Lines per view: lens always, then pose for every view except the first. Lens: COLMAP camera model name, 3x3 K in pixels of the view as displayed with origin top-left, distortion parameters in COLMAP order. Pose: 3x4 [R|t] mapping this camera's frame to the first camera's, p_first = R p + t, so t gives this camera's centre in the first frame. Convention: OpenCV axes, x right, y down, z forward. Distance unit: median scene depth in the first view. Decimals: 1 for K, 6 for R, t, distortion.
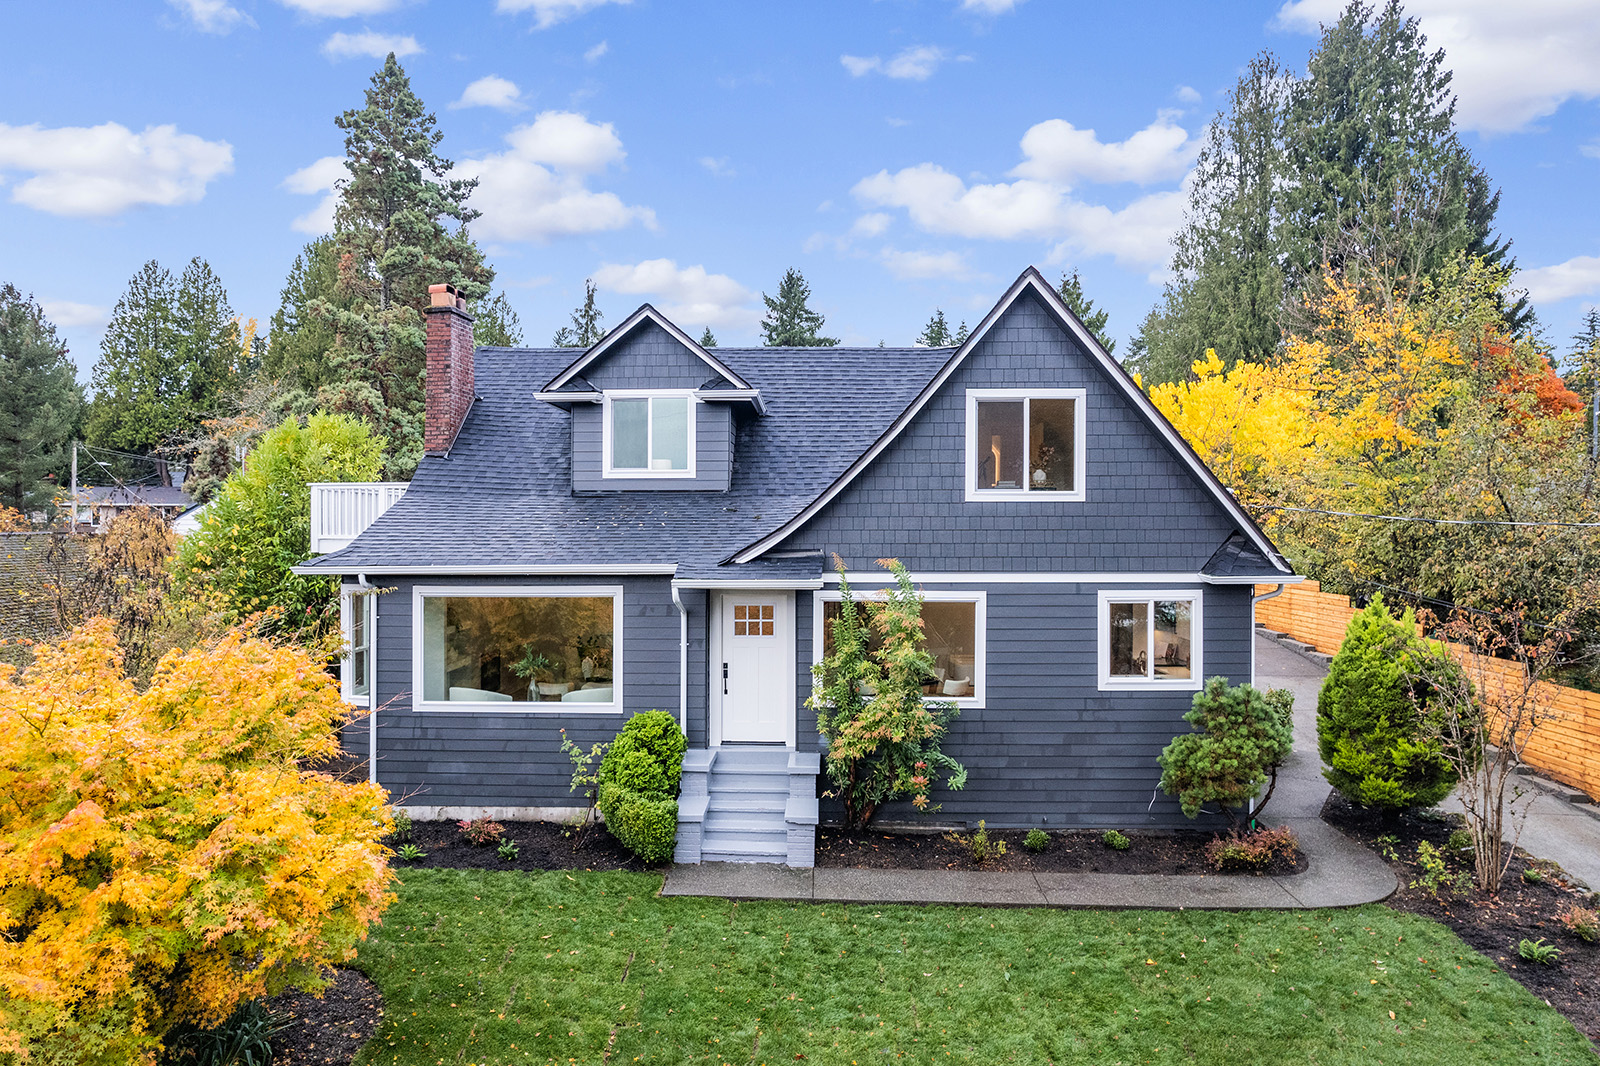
lens RADIAL K [[1027.0, 0, 793.1], [0, 1027.0, 494.2], [0, 0, 1]] dist [-0.030525, 0.000913]
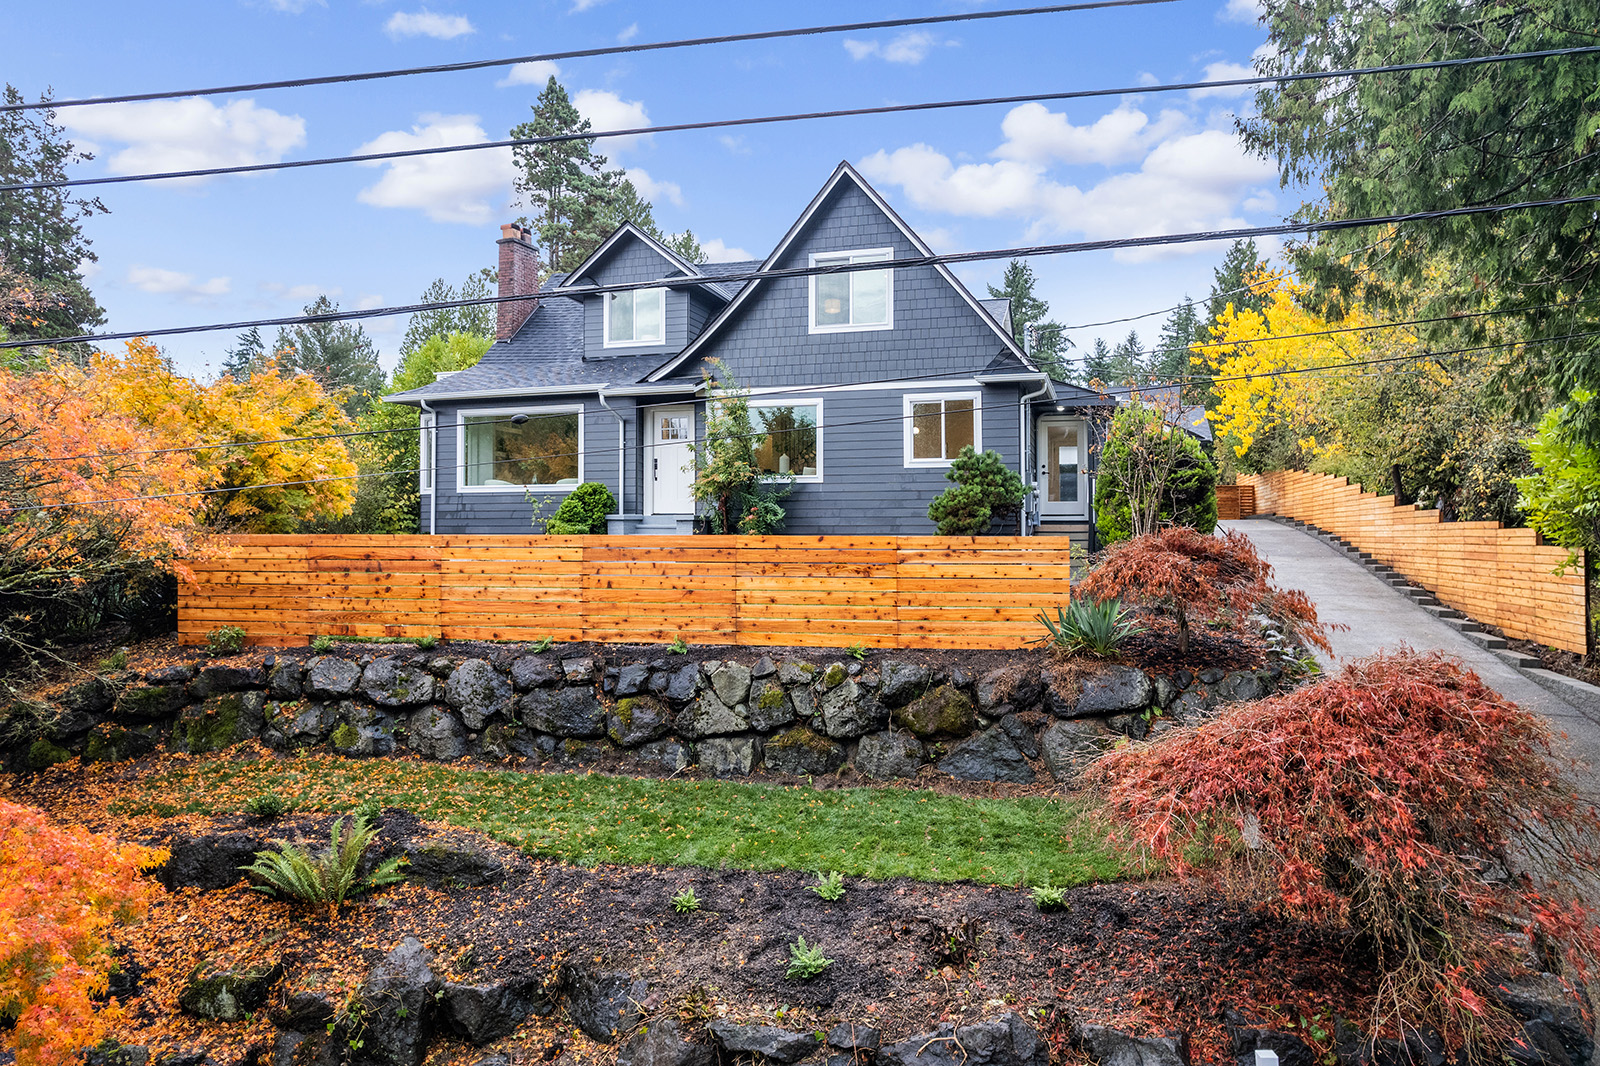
lens RADIAL K [[1029.4, 0, 837.4], [0, 1029.4, 501.1], [0, 0, 1]] dist [-0.082981, 0.062545]
pose [[0.974922, -0.012684, -0.222187, 0.510544], [0.012372, 0.999920, -0.002797, 0.237059], [0.222205, -0.000022, 0.975000, -0.342878]]
